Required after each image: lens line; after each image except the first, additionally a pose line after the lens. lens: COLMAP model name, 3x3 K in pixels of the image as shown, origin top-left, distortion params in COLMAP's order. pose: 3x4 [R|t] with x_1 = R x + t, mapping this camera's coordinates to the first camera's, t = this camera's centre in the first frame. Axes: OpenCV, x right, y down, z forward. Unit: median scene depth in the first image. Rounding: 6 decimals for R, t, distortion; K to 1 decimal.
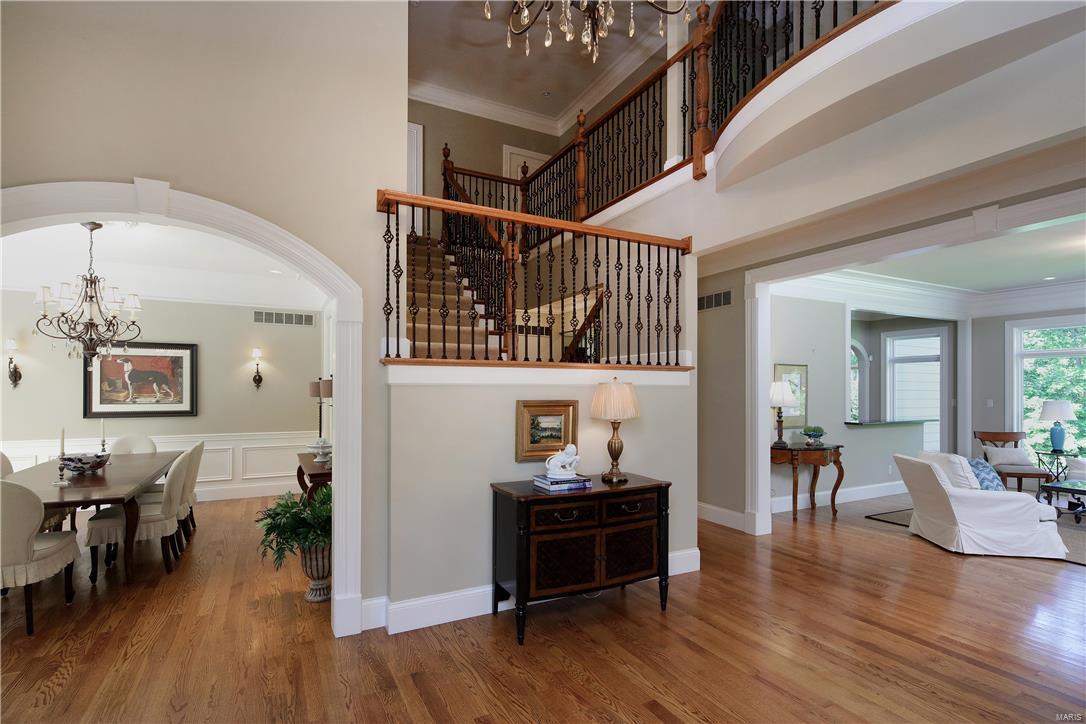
lens RADIAL K [[526.6, 0, 545.1], [0, 526.6, 389.5], [0, 0, 1]] dist [0.001393, -0.000253]
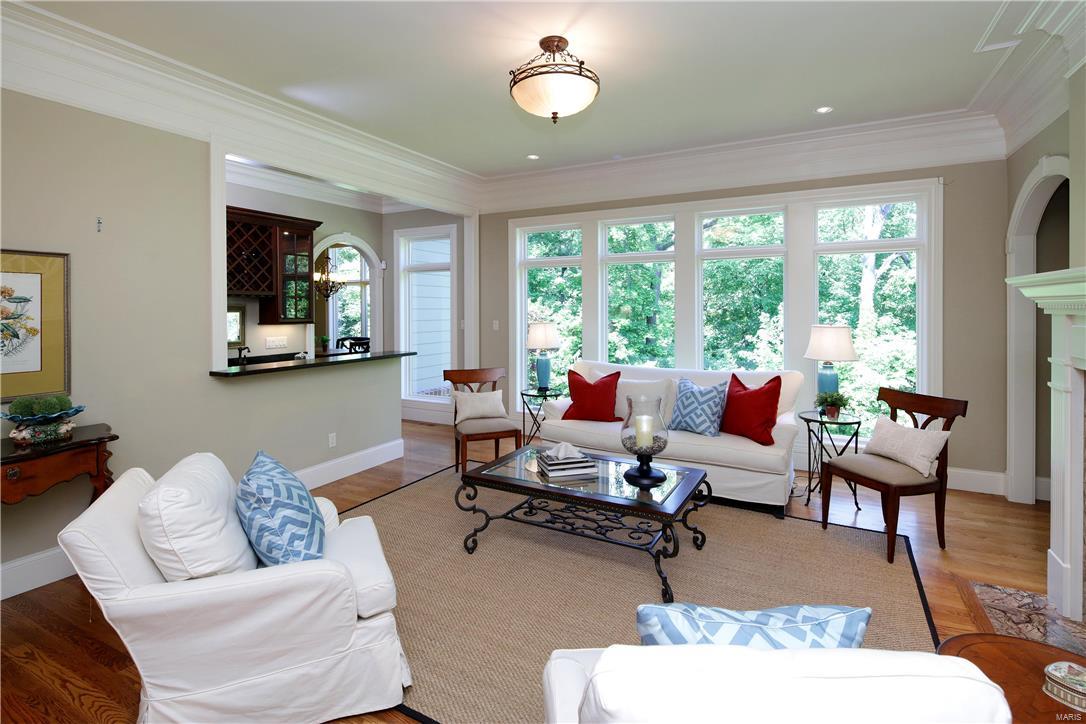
lens RADIAL K [[512.8, 0, 543.0], [0, 512.8, 362.0], [0, 0, 1]] dist [0.000288, 0.000000]
pose [[0.825409, -0.062426, 0.561072, 0.455658], [0.005843, 0.994759, 0.102083, 0.001554], [-0.564504, -0.080982, 0.821448, 0.322783]]
